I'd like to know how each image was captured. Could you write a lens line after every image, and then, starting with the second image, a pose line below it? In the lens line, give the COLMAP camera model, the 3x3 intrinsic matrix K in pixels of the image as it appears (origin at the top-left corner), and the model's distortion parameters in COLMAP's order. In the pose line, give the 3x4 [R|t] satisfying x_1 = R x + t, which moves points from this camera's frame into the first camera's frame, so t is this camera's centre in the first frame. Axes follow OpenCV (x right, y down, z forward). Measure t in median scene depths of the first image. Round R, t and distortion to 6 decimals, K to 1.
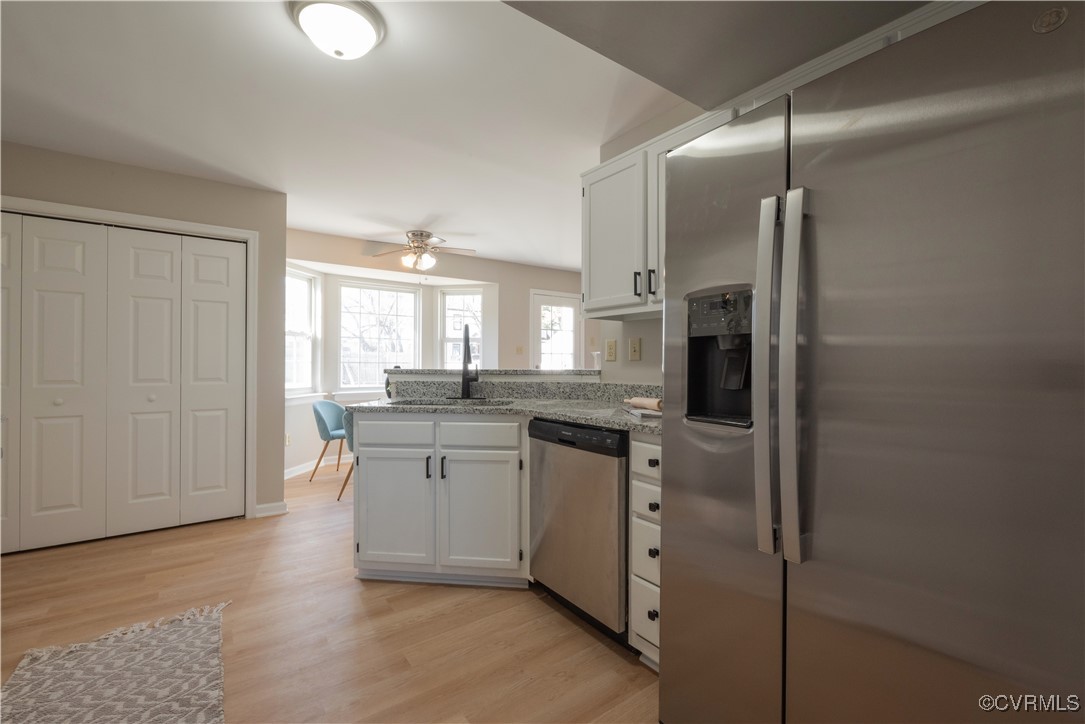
lens RADIAL K [[468.8, 0, 541.9], [0, 468.8, 361.8], [0, 0, 1]] dist [-0.000457, 0.000541]
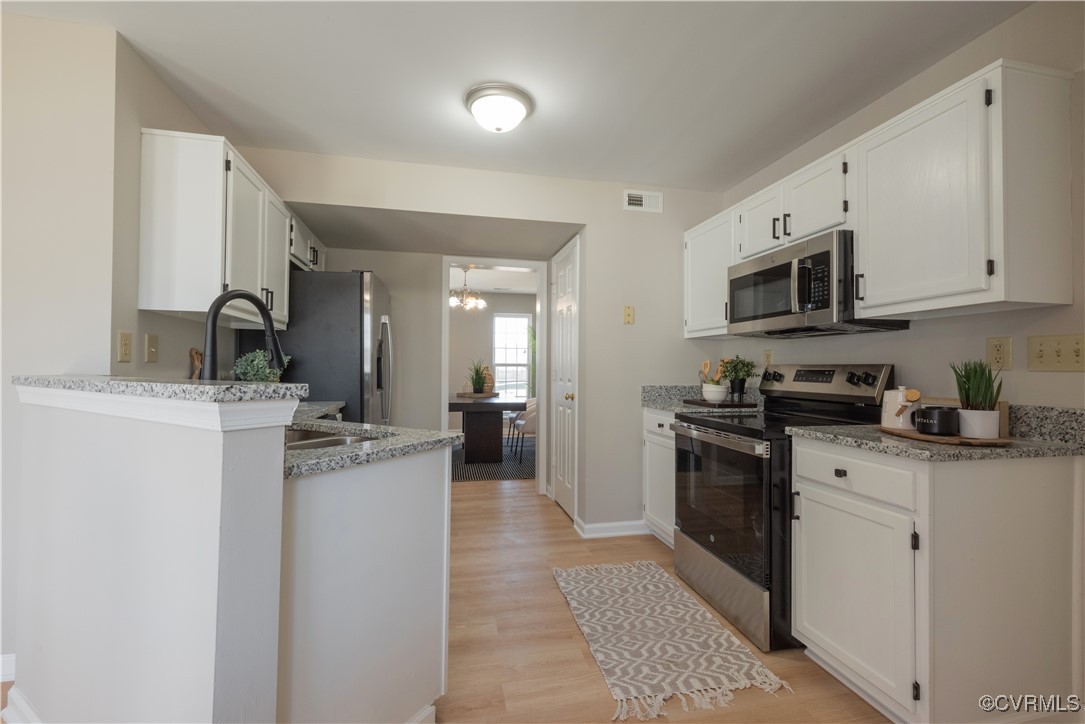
lens RADIAL K [[459.9, 0, 542.5], [0, 459.9, 362.0], [0, 0, 1]] dist [-0.000733, -0.000080]
pose [[-0.915598, -0.001846, 0.402090, -0.633461], [-0.010683, 0.999748, -0.019738, 0.004996], [-0.401953, -0.022367, -0.915387, 1.258977]]
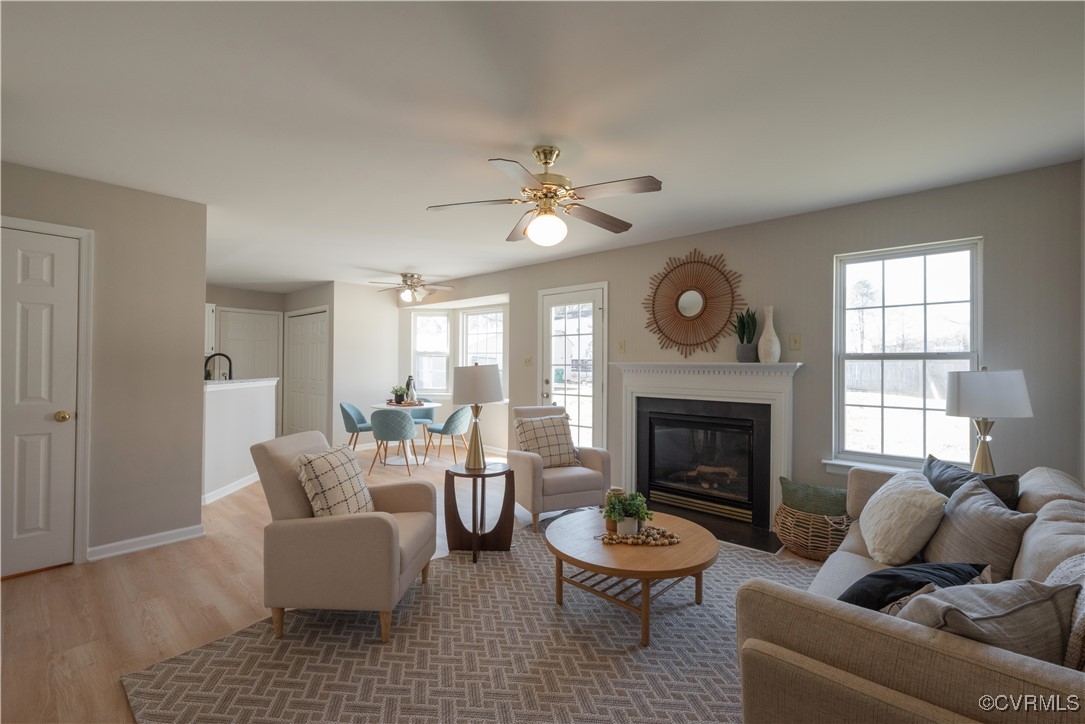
lens RADIAL K [[464.2, 0, 542.5], [0, 464.2, 362.0], [0, 0, 1]] dist [-0.000717, 0.000044]
pose [[0.210029, -0.001165, -0.977694, 1.698595], [-0.000170, 0.999999, -0.001228, -0.047349], [0.977695, 0.000424, 0.210029, 1.725144]]
